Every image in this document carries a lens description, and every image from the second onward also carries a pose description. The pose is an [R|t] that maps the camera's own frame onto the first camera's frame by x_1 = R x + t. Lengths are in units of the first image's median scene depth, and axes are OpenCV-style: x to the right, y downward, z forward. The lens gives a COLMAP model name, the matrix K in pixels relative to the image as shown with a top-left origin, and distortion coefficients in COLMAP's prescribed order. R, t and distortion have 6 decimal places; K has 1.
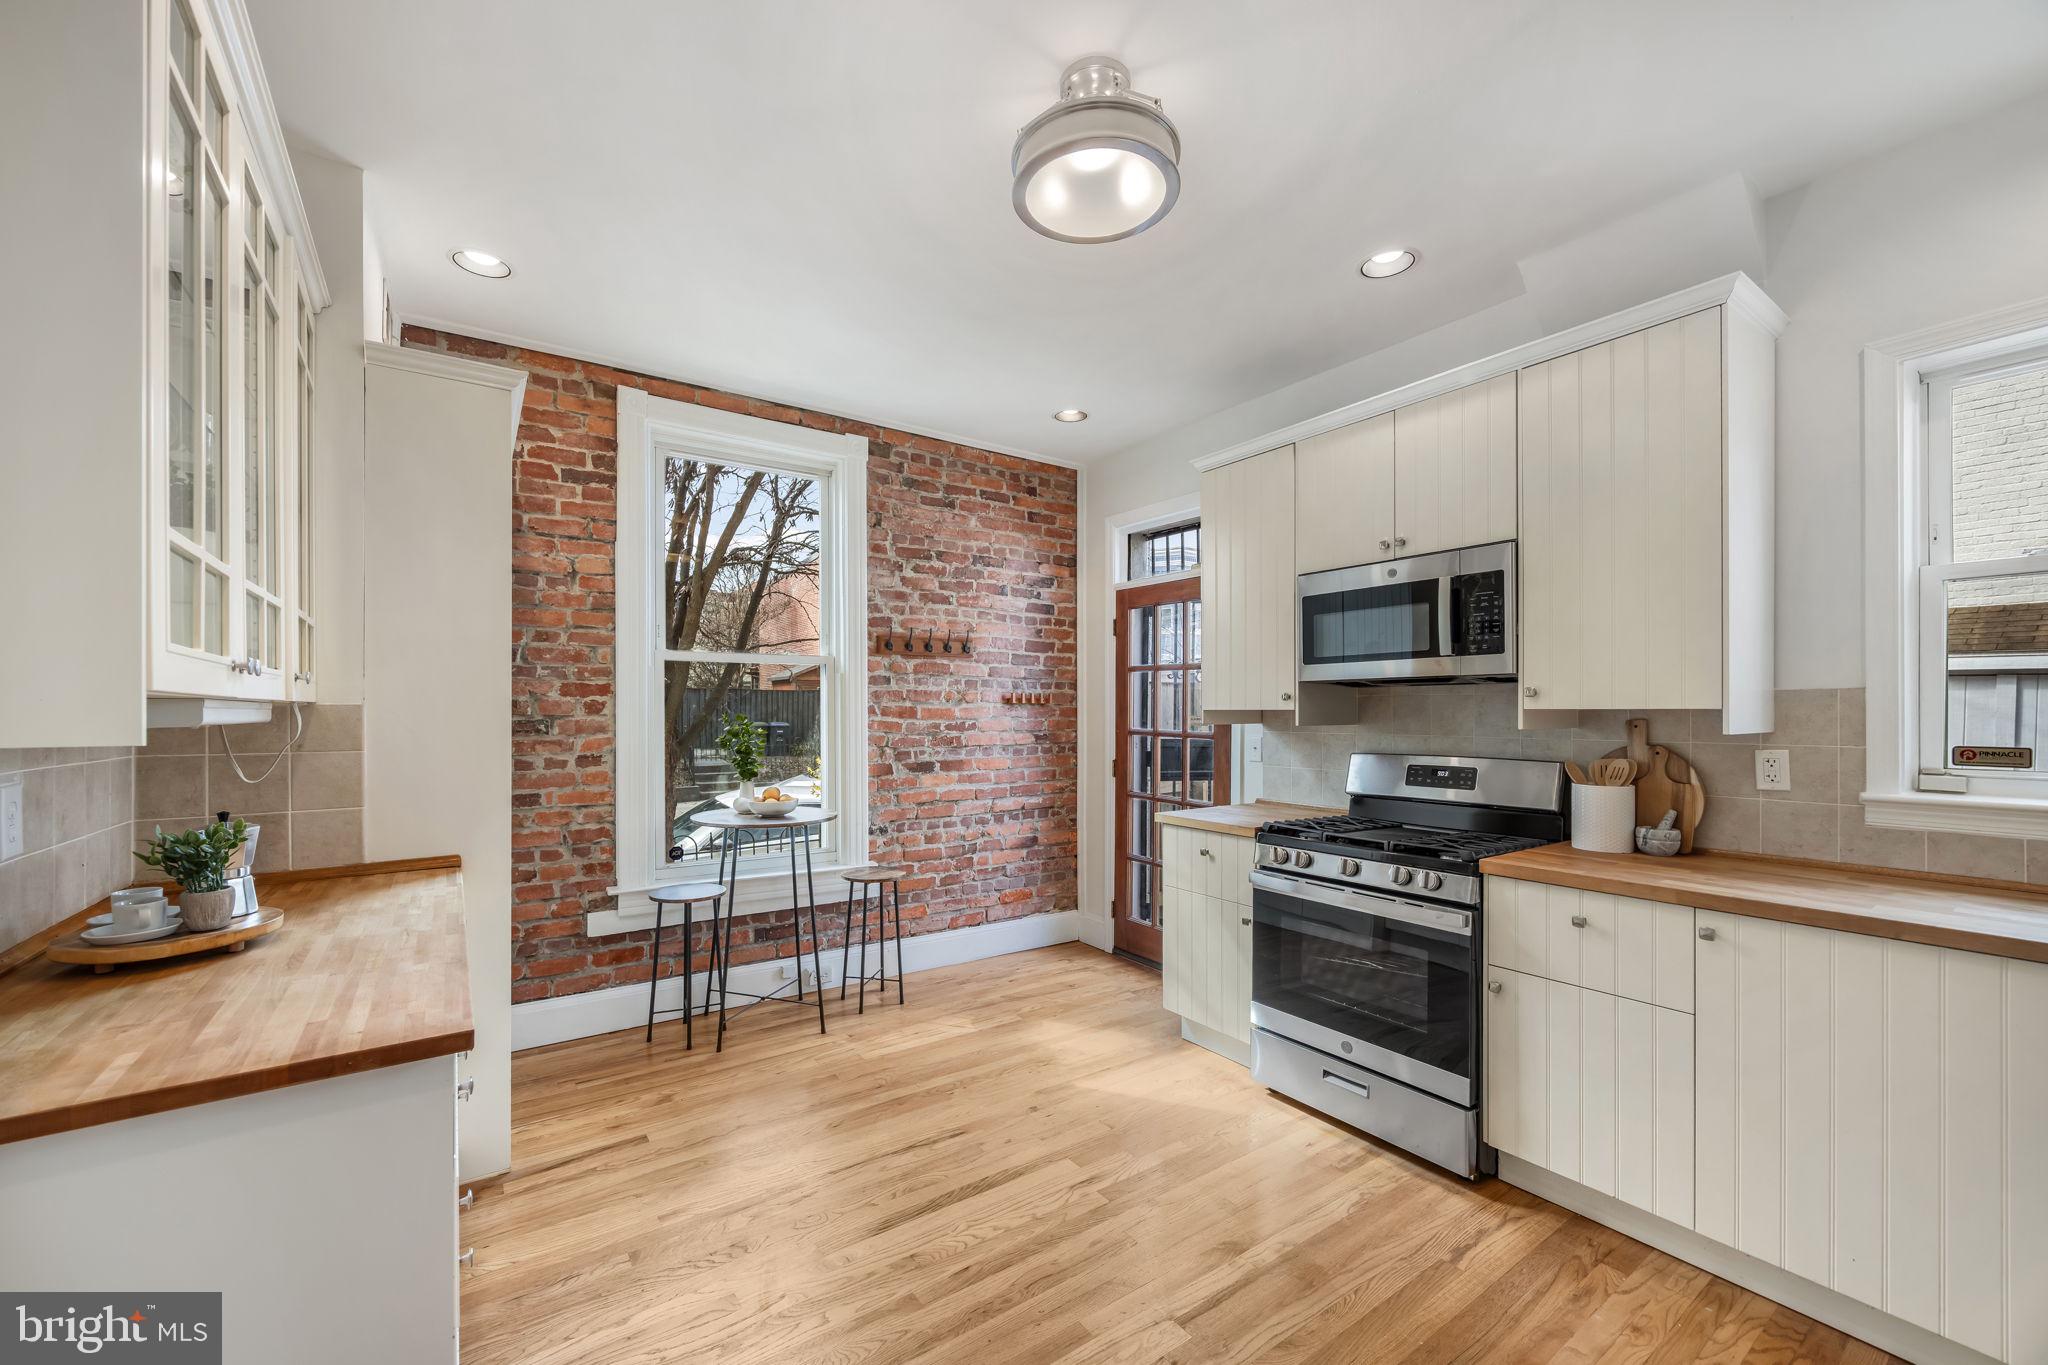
lens RADIAL K [[814.5, 0, 1016.1], [0, 814.5, 707.7], [0, 0, 1]] dist [0.003951, 0.000899]
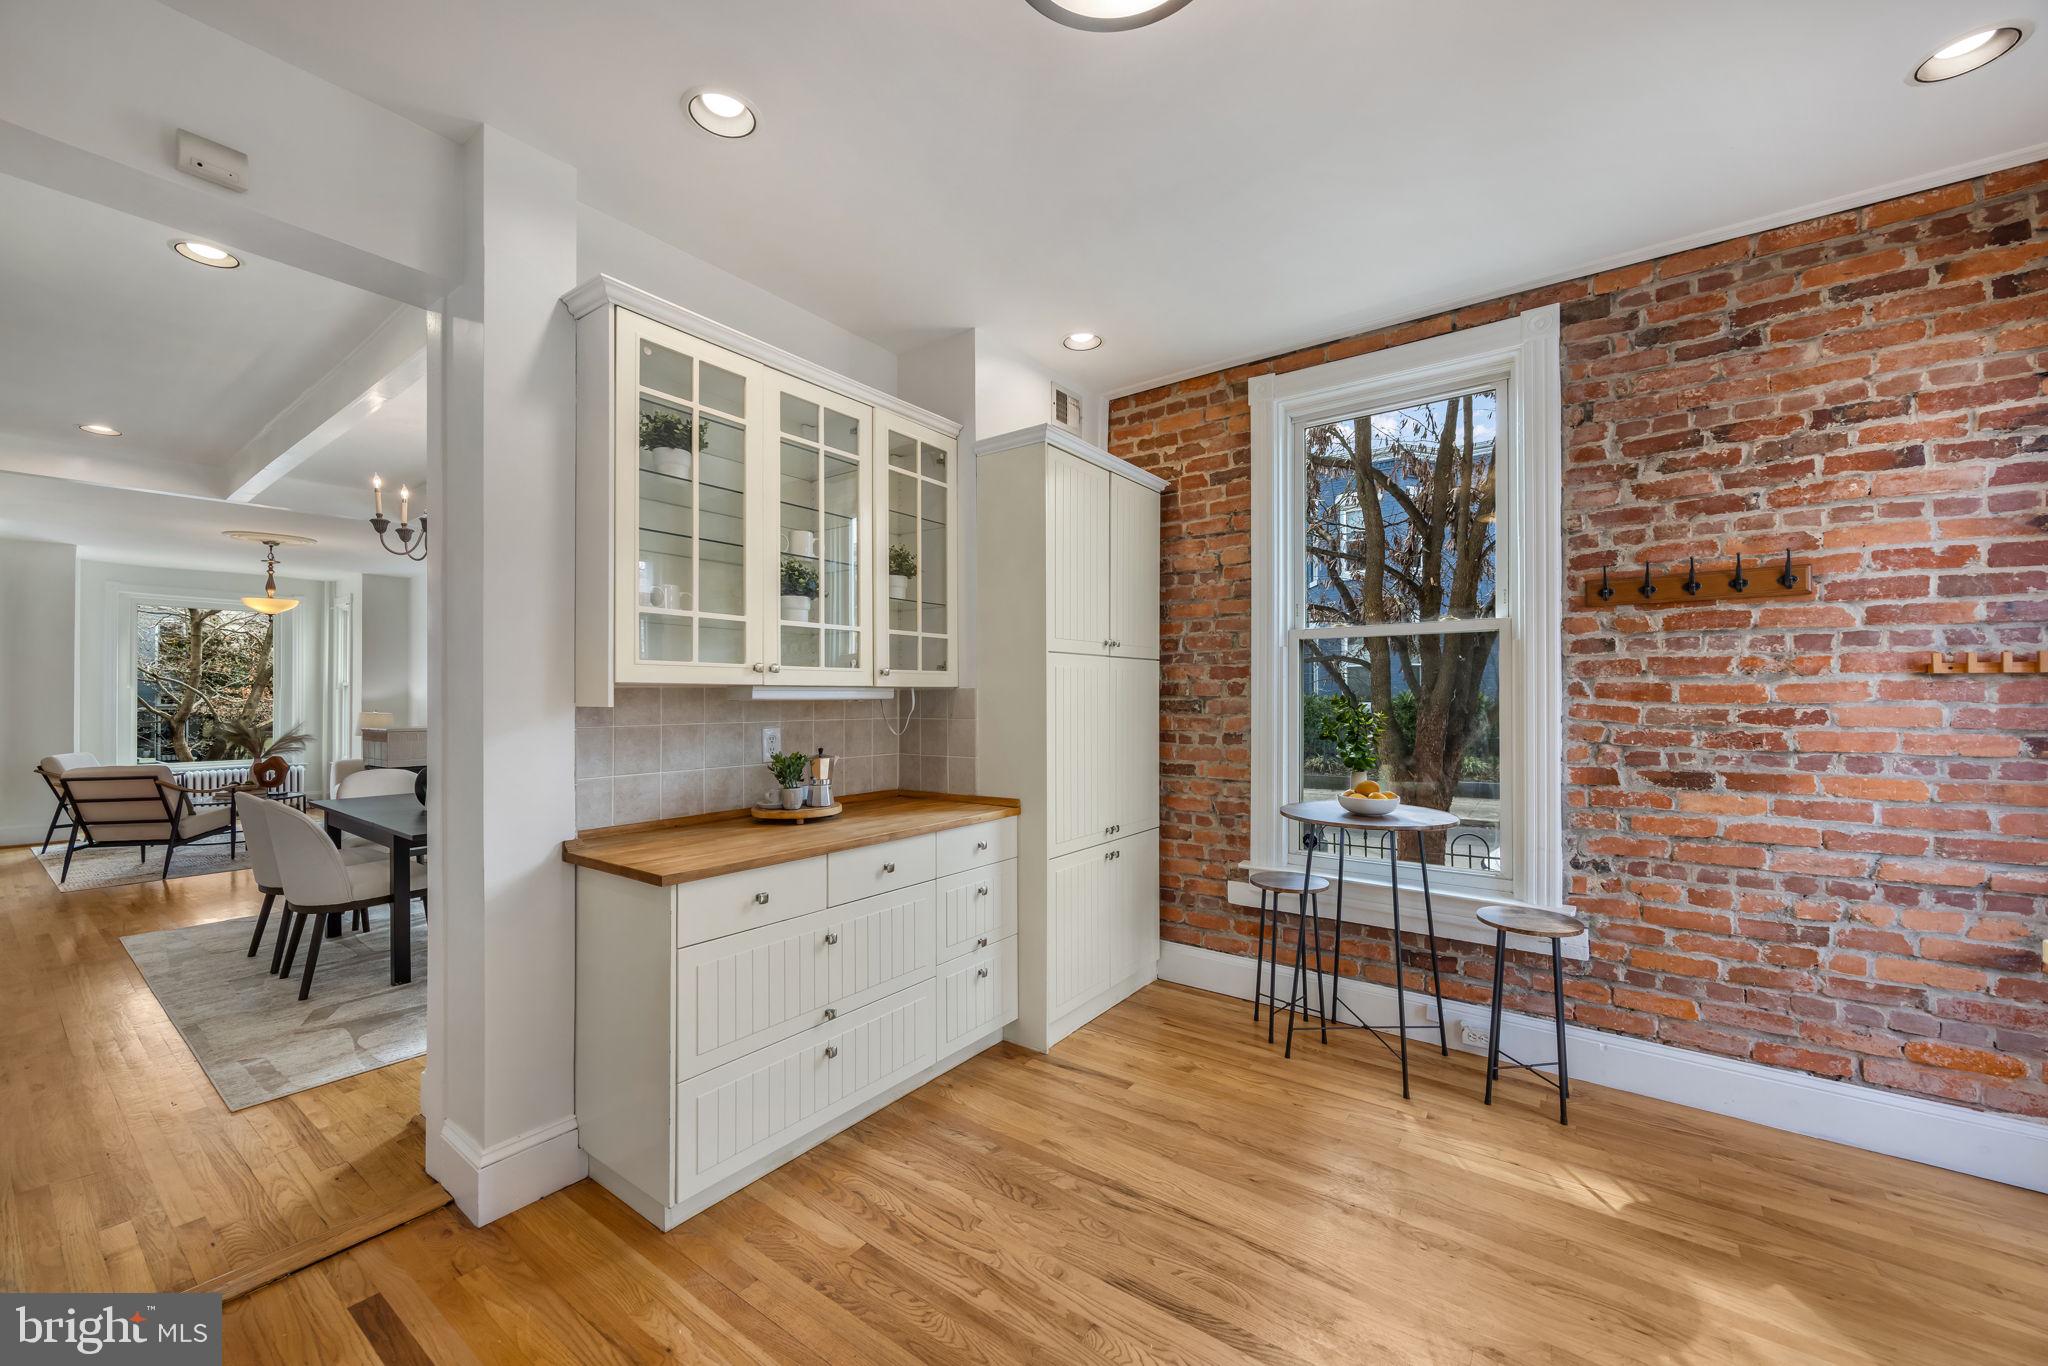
lens RADIAL K [[814.5, 0, 1019.8], [0, 814.5, 686.0], [0, 0, 1]] dist [0.003951, 0.000899]
pose [[0.307982, -0.010728, -0.951332, 0.409237], [0.007599, 0.999932, -0.008816, 0.003177], [0.951362, -0.004514, 0.308042, 0.402445]]
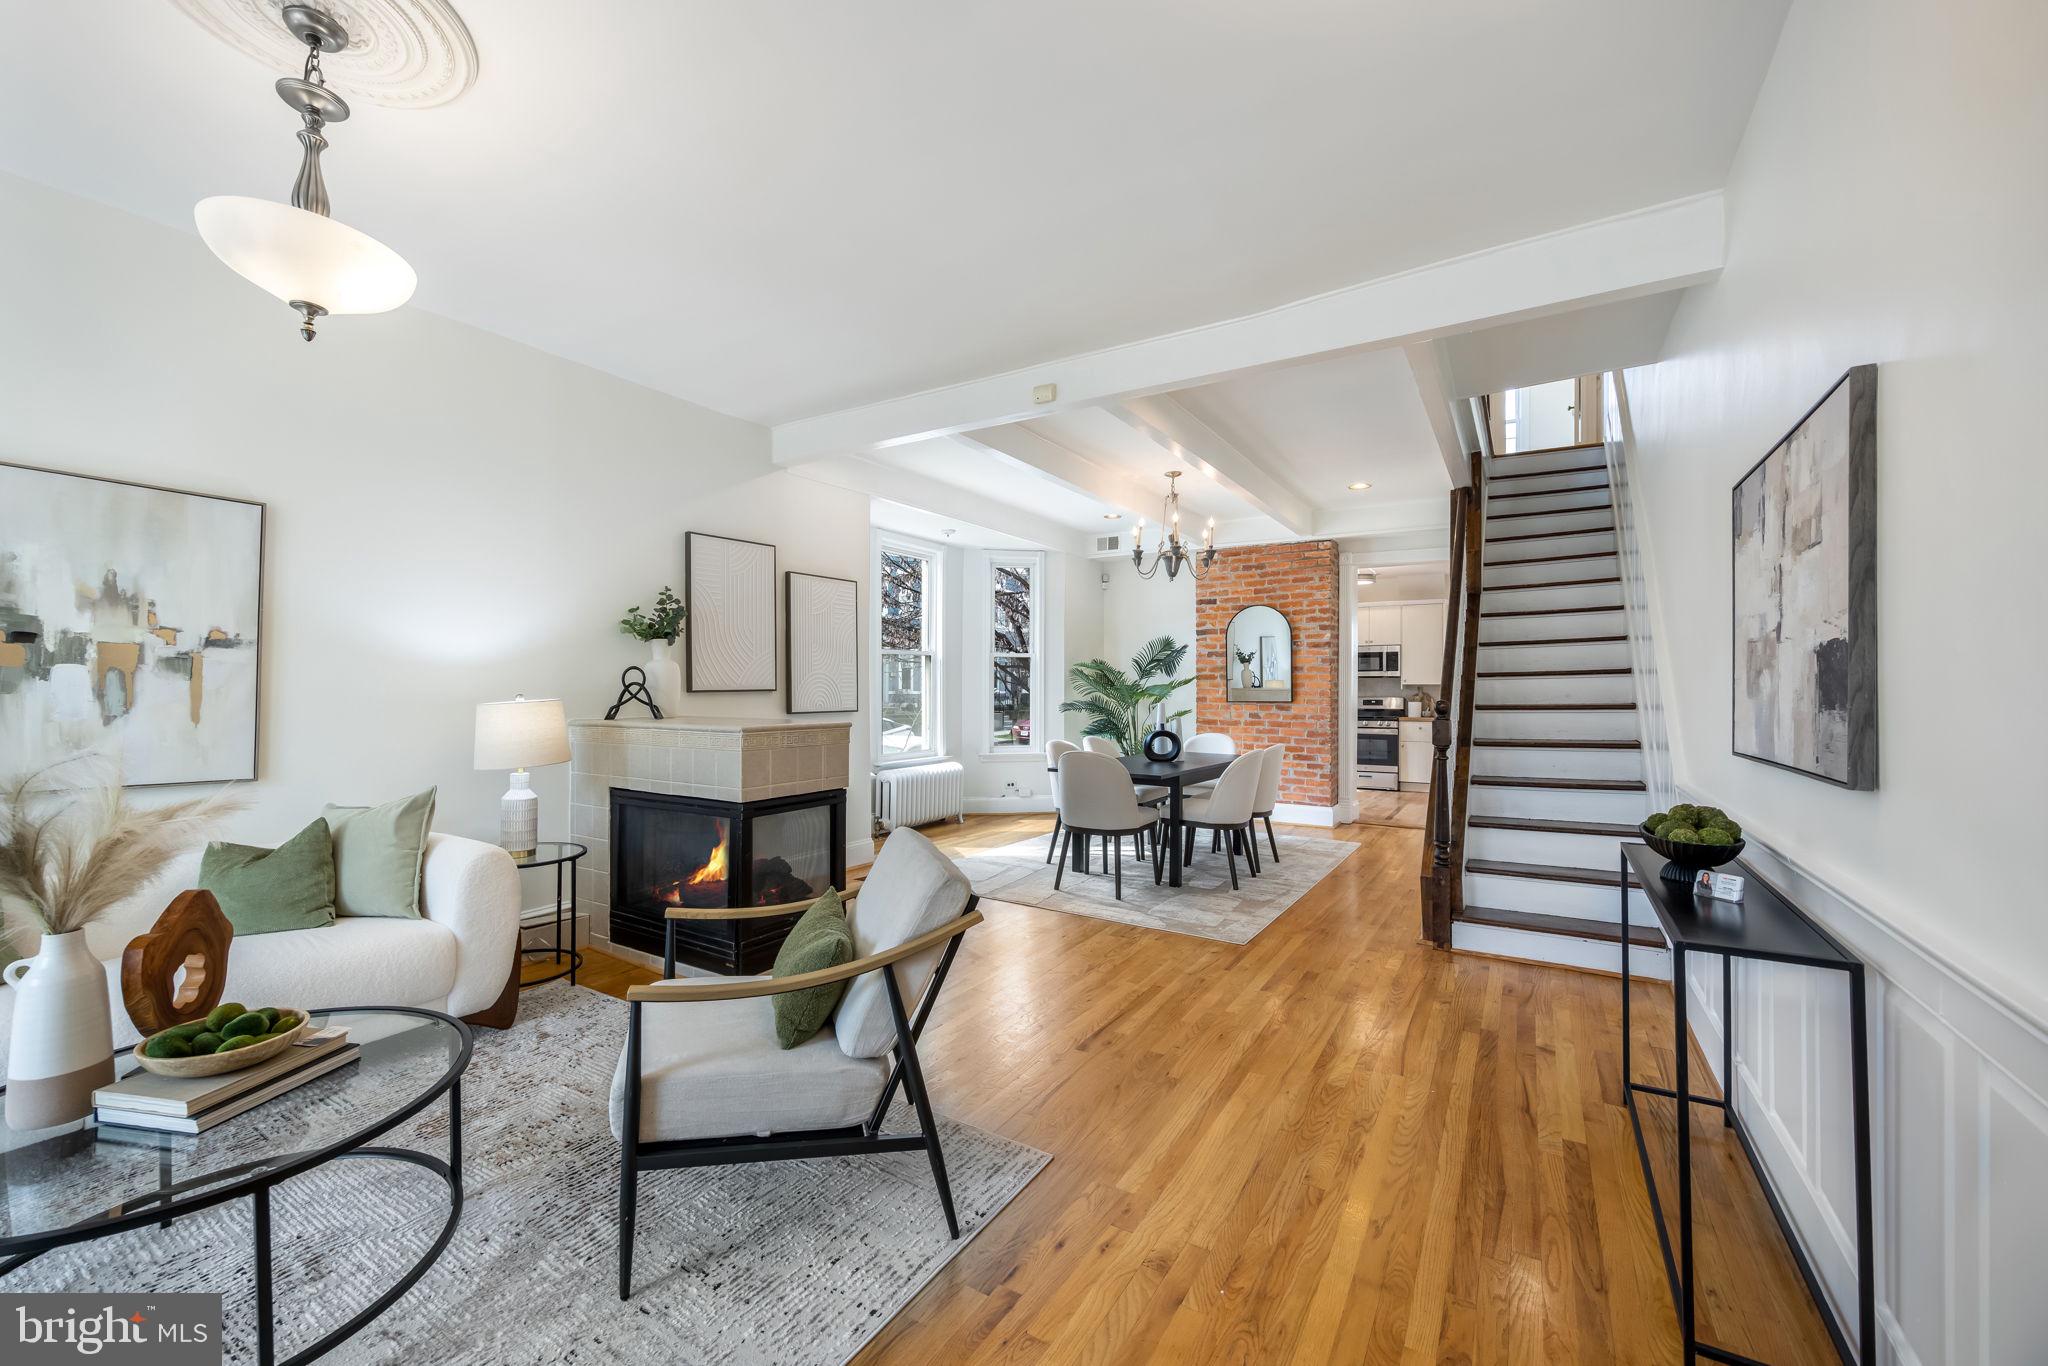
lens RADIAL K [[814.5, 0, 1040.7], [0, 814.5, 687.5], [0, 0, 1]] dist [0.003951, 0.000899]
pose [[0.910467, 0.006199, 0.413536, -2.236944], [-0.004612, 0.999978, -0.004836, 0.034380], [-0.413557, 0.002496, 0.910475, -1.654830]]
